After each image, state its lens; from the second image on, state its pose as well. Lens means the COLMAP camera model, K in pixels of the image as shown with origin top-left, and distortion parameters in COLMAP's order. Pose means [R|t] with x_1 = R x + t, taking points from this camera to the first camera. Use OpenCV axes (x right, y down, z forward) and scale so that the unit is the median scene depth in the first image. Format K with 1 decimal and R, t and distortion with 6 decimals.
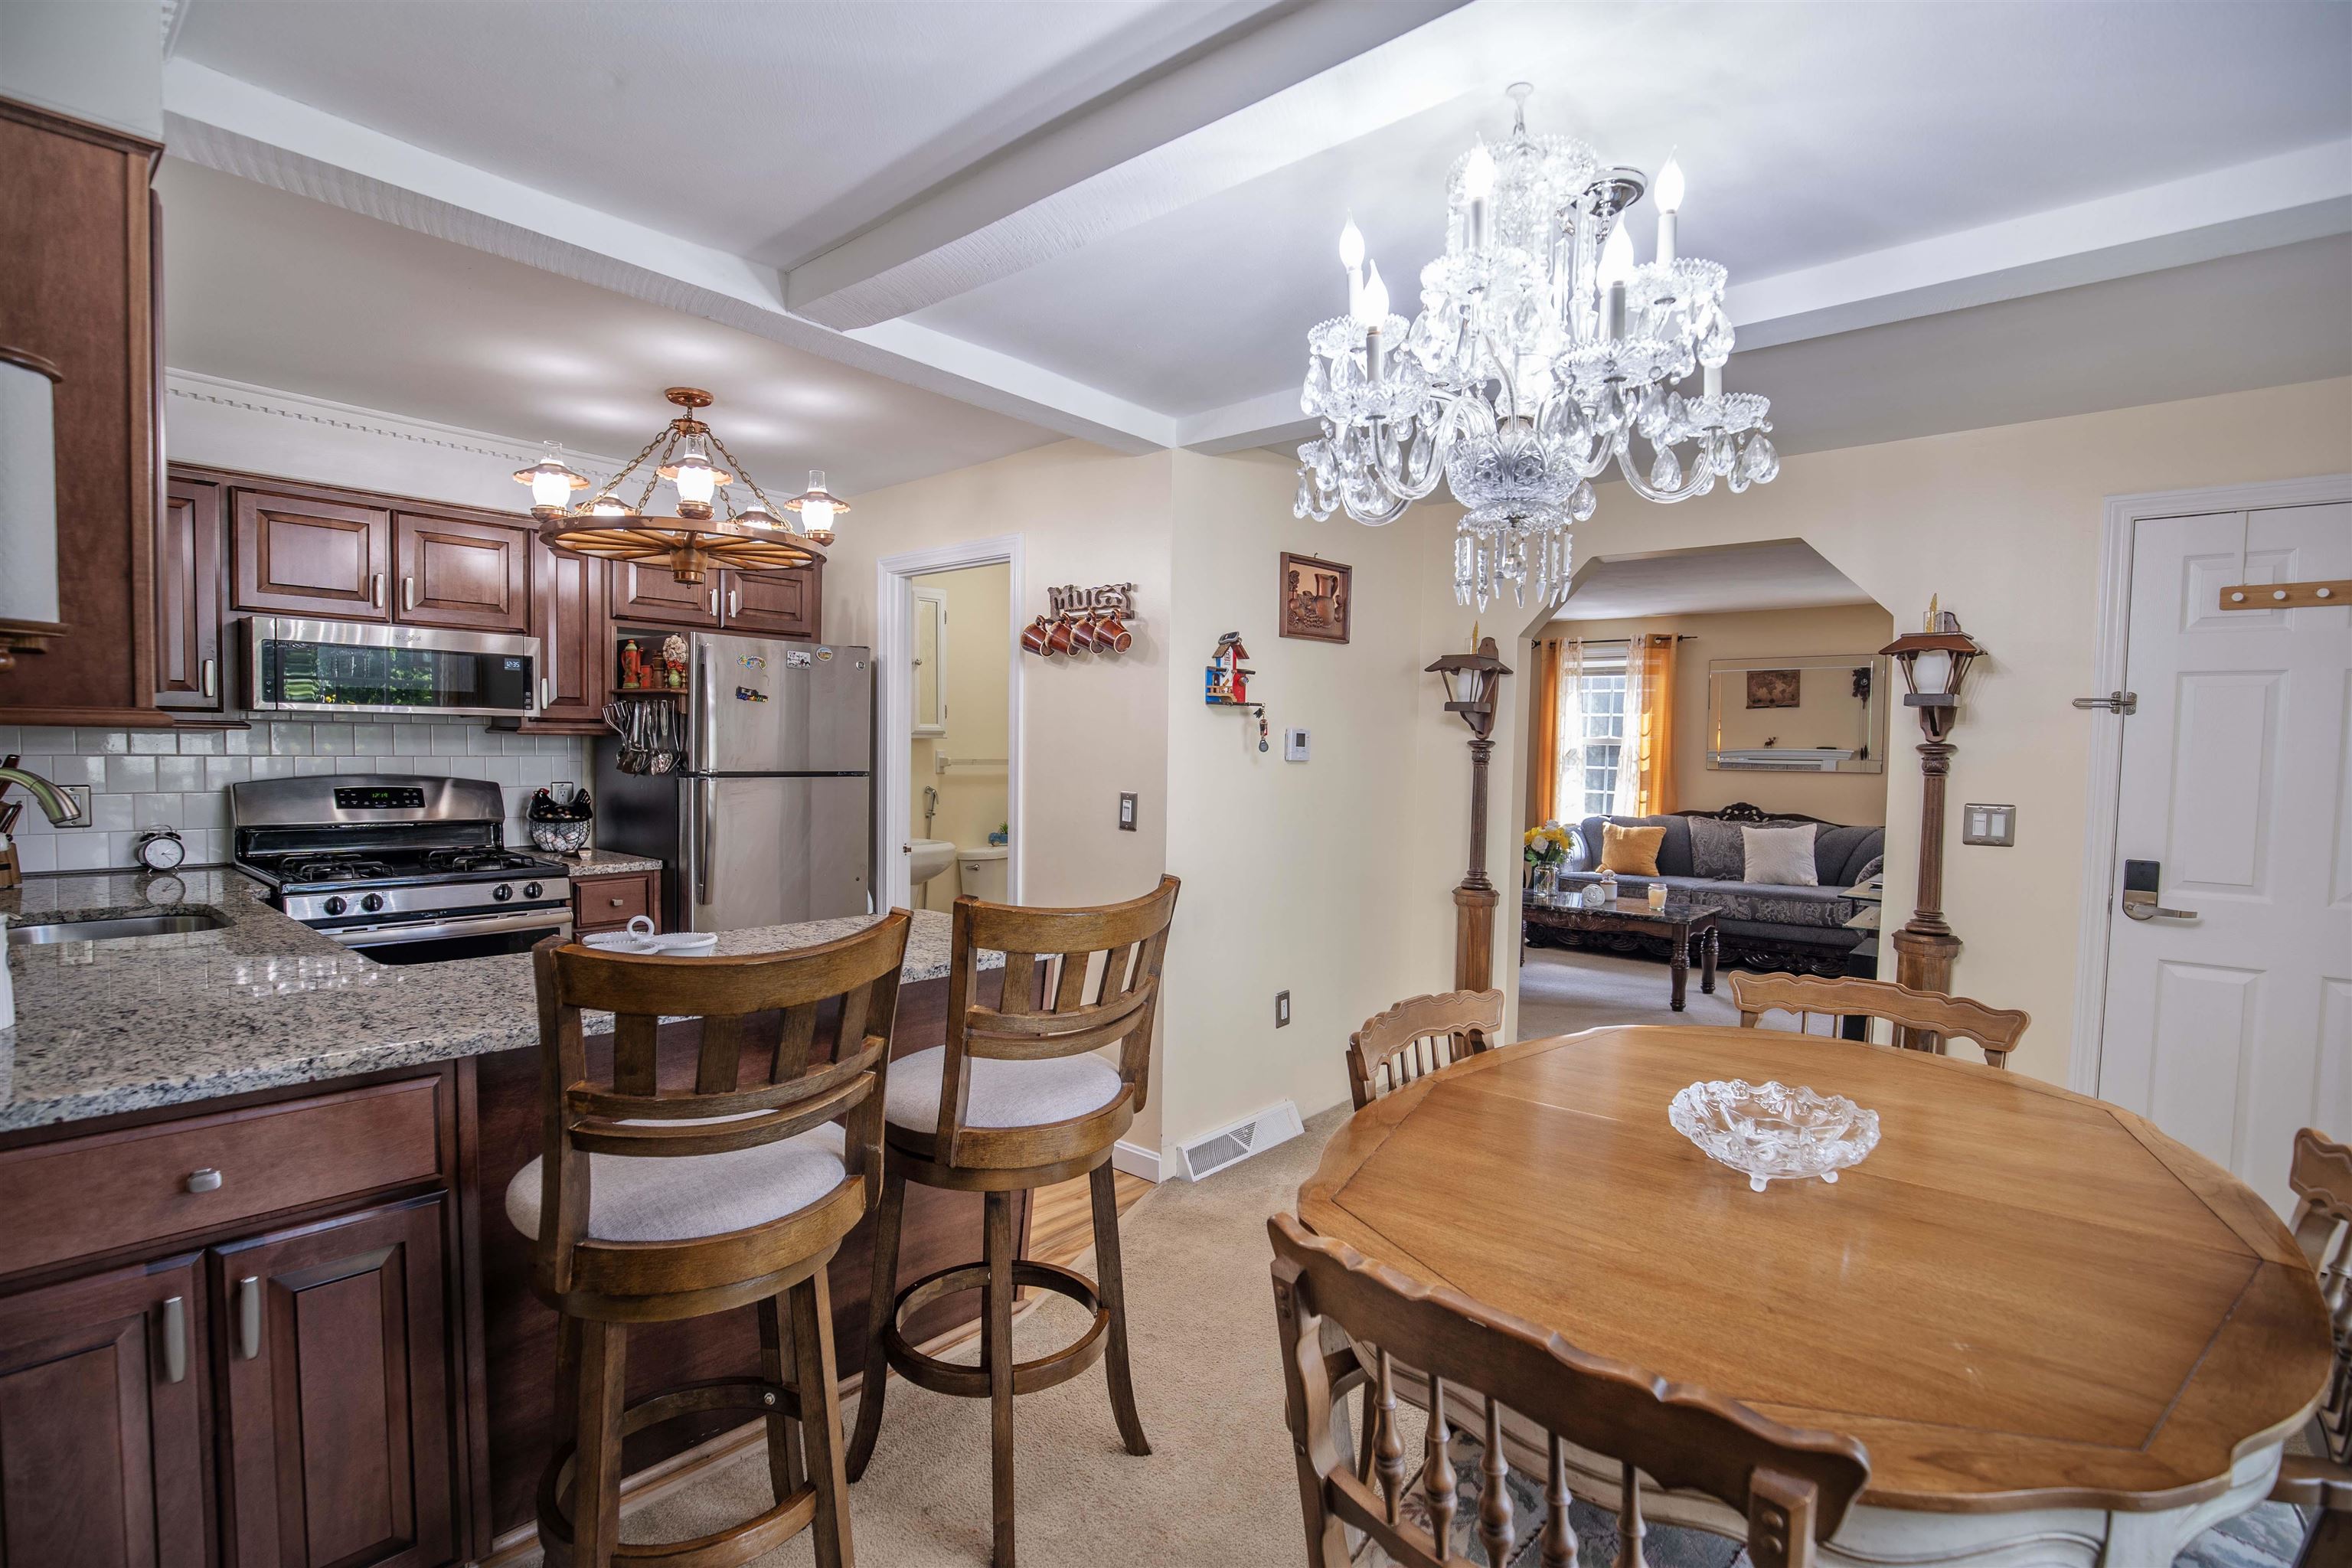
lens RADIAL K [[1086.6, 0, 1186.2], [0, 1086.6, 795.6], [0, 0, 1]] dist [-0.028148, 0.002033]
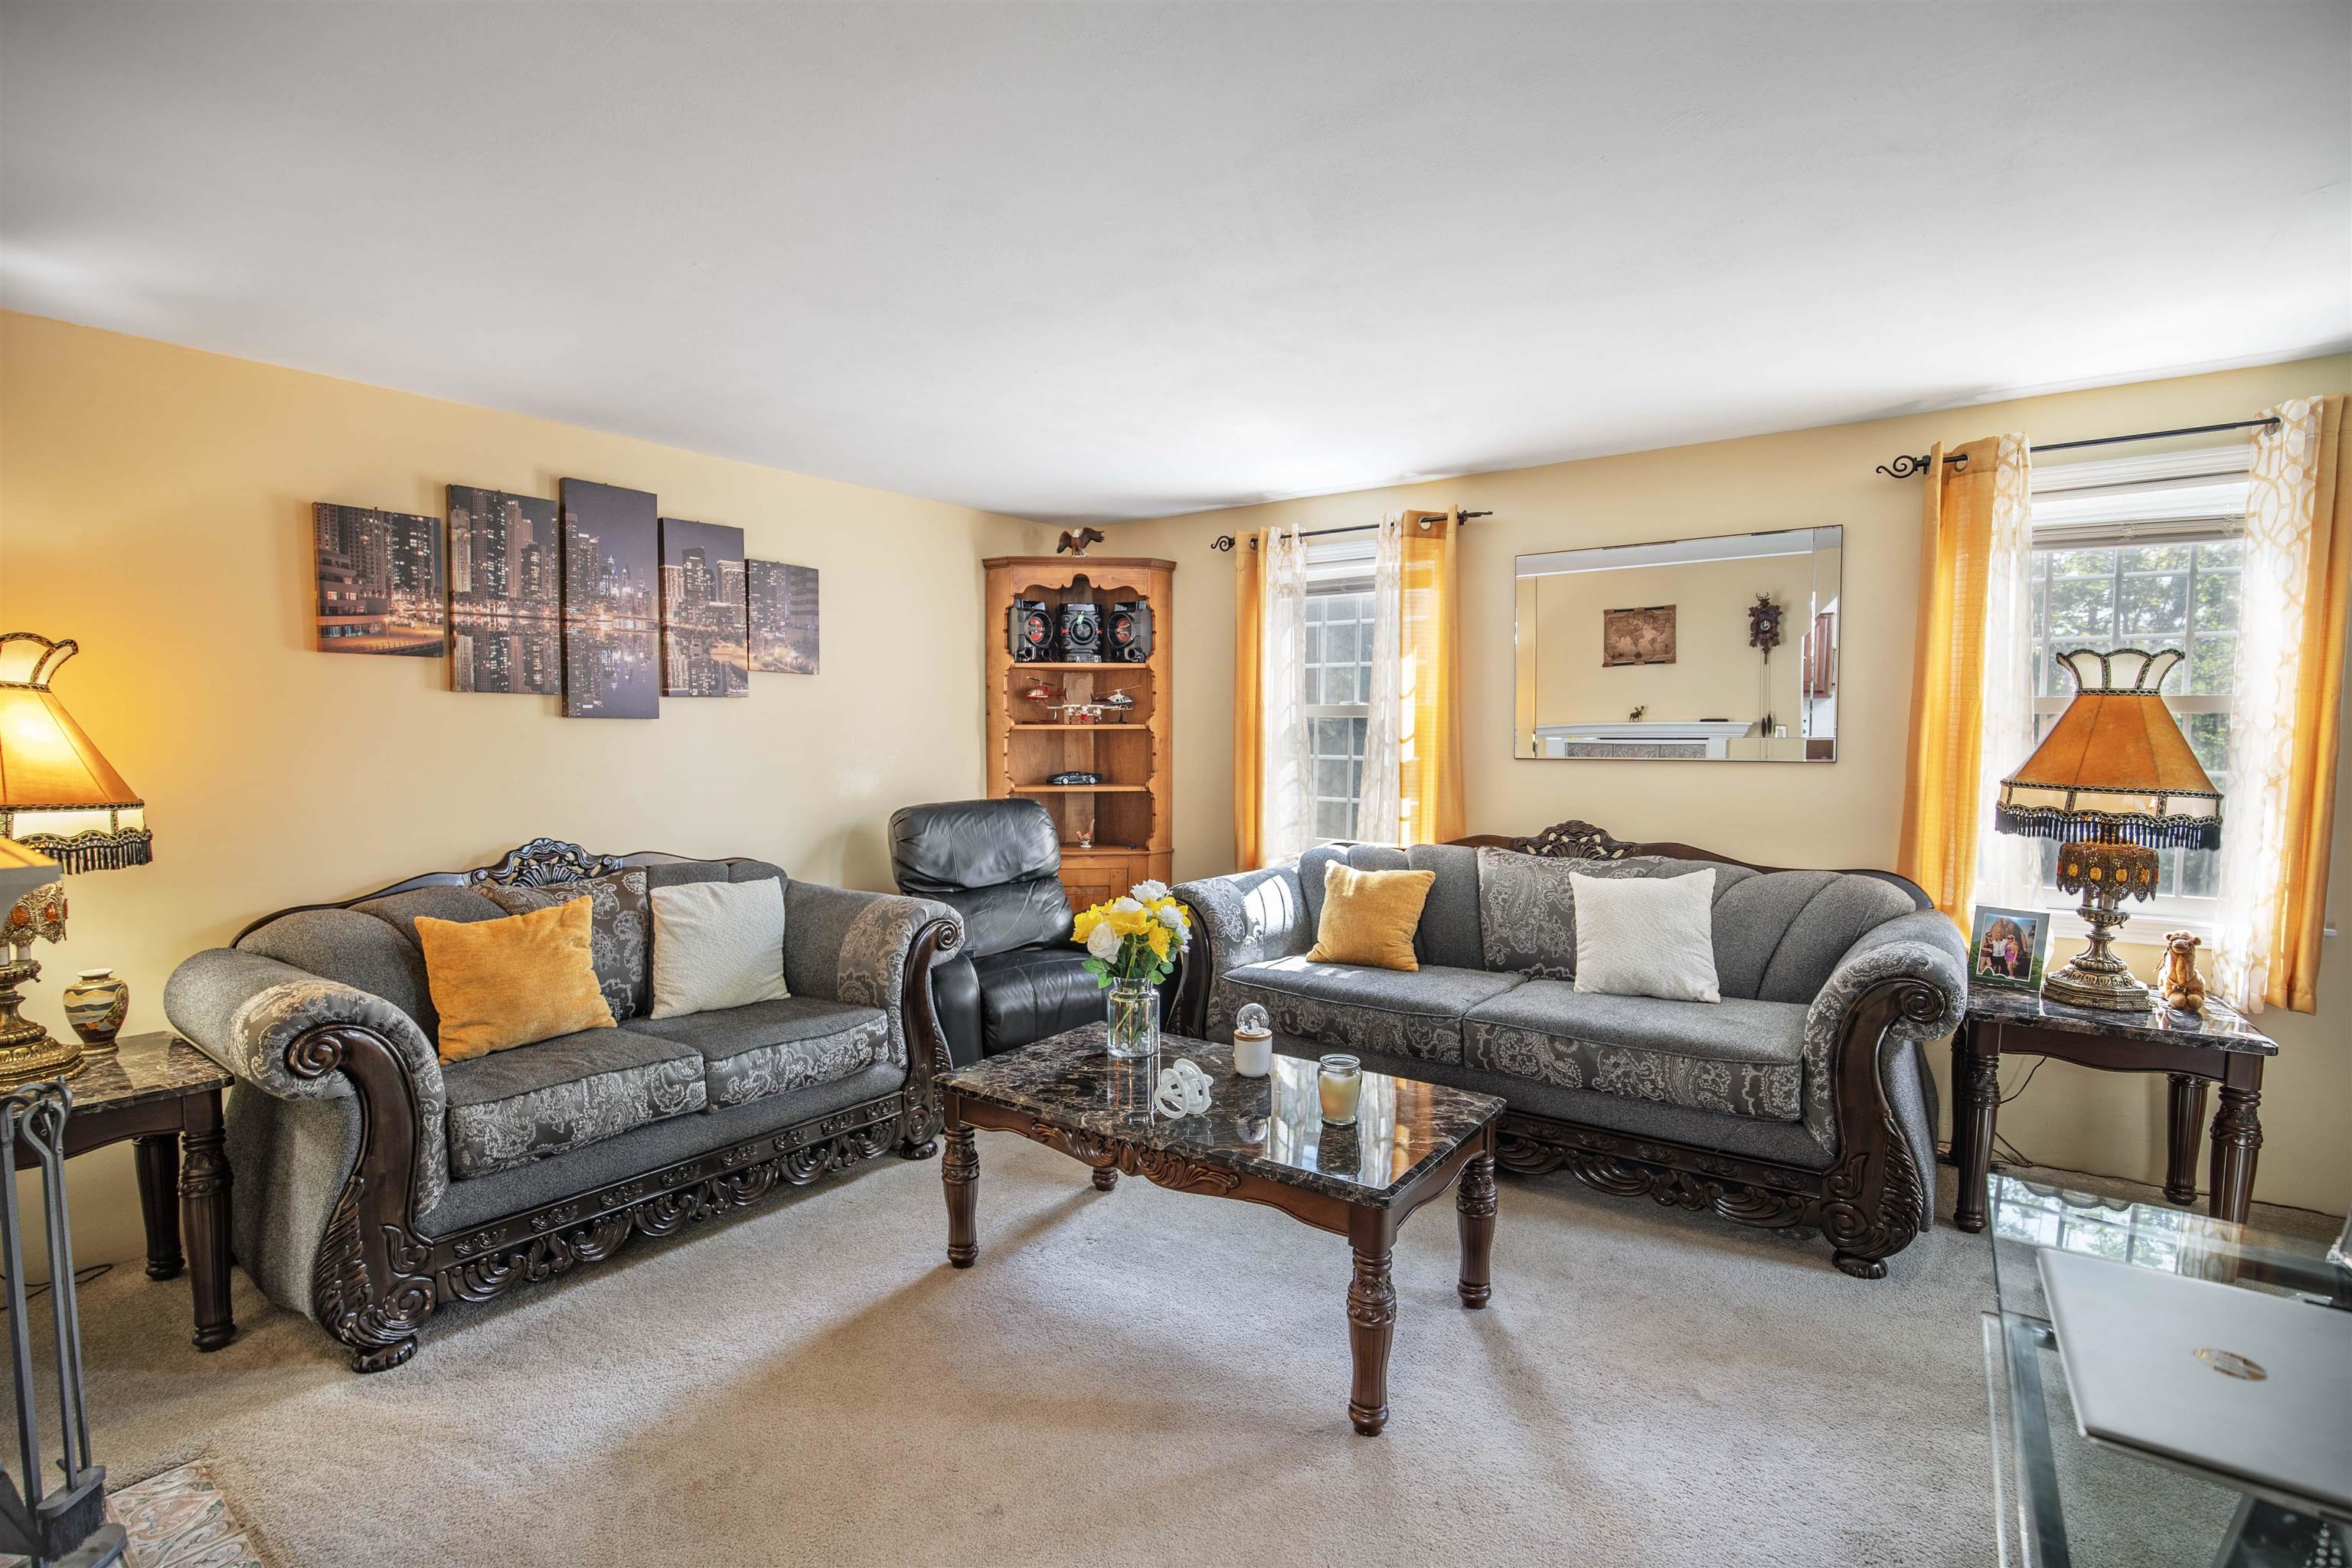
lens RADIAL K [[1086.6, 0, 1163.8], [0, 1086.6, 795.0], [0, 0, 1]] dist [-0.028148, 0.002033]
pose [[0.996925, -0.020697, 0.075583, 0.299341], [0.019690, 0.999707, 0.014047, -0.019546], [-0.075851, -0.012516, 0.997041, 0.530603]]
